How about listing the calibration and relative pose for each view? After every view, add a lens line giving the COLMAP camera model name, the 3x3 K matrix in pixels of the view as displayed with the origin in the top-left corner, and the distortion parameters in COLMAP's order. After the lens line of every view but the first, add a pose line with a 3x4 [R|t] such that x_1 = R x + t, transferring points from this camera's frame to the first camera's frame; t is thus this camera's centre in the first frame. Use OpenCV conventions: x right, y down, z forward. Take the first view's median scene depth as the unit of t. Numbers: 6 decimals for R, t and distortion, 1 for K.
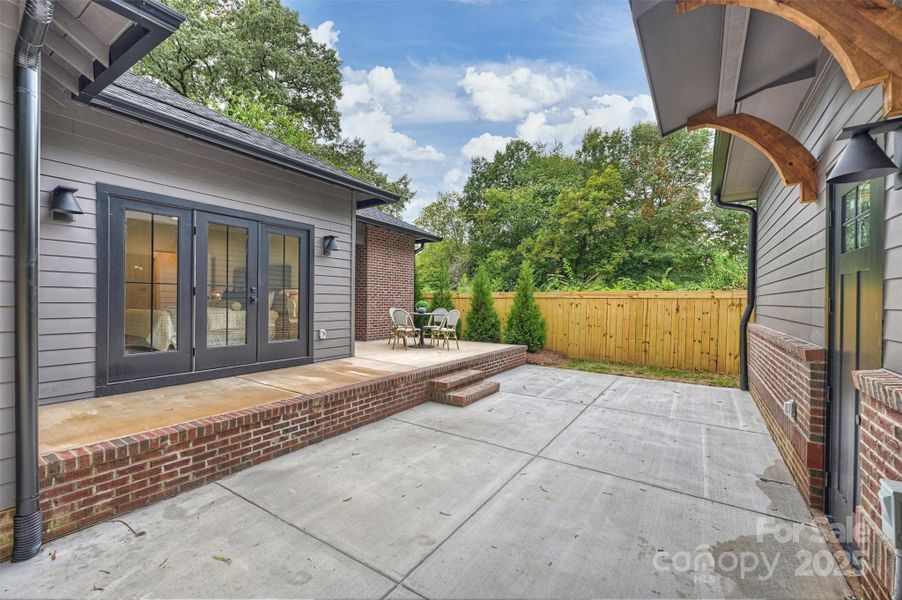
lens RADIAL K [[386.3, 0, 451.0], [0, 386.3, 300.0], [0, 0, 1]] dist [-0.000515, -0.000074]
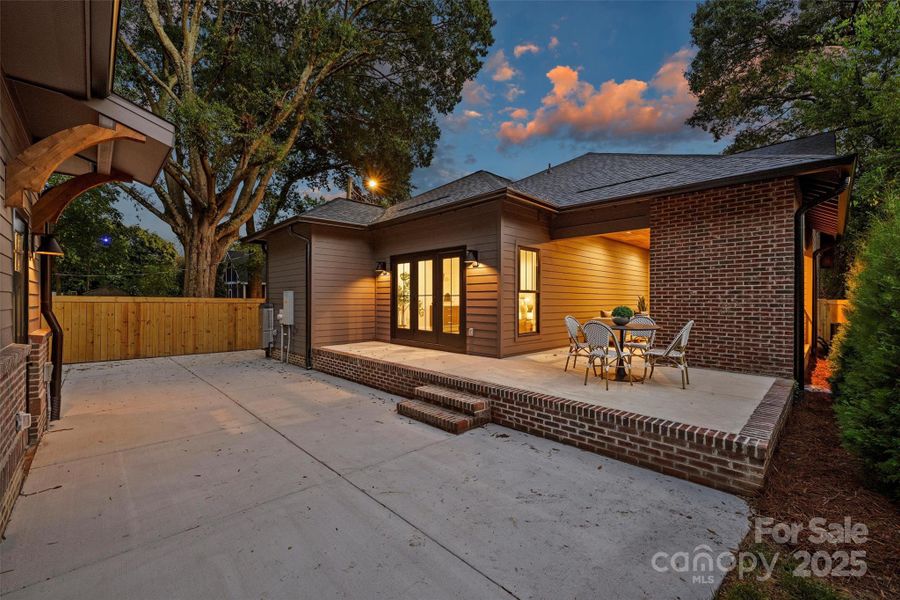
lens RADIAL K [[365.5, 0, 450.0], [0, 365.5, 300.0], [0, 0, 1]] dist [-0.000270, -0.000043]
pose [[-0.219875, -0.010397, -0.975473, 0.728876], [-0.005103, 0.999942, -0.009508, -0.003129], [0.975515, 0.002887, -0.219915, 1.057622]]
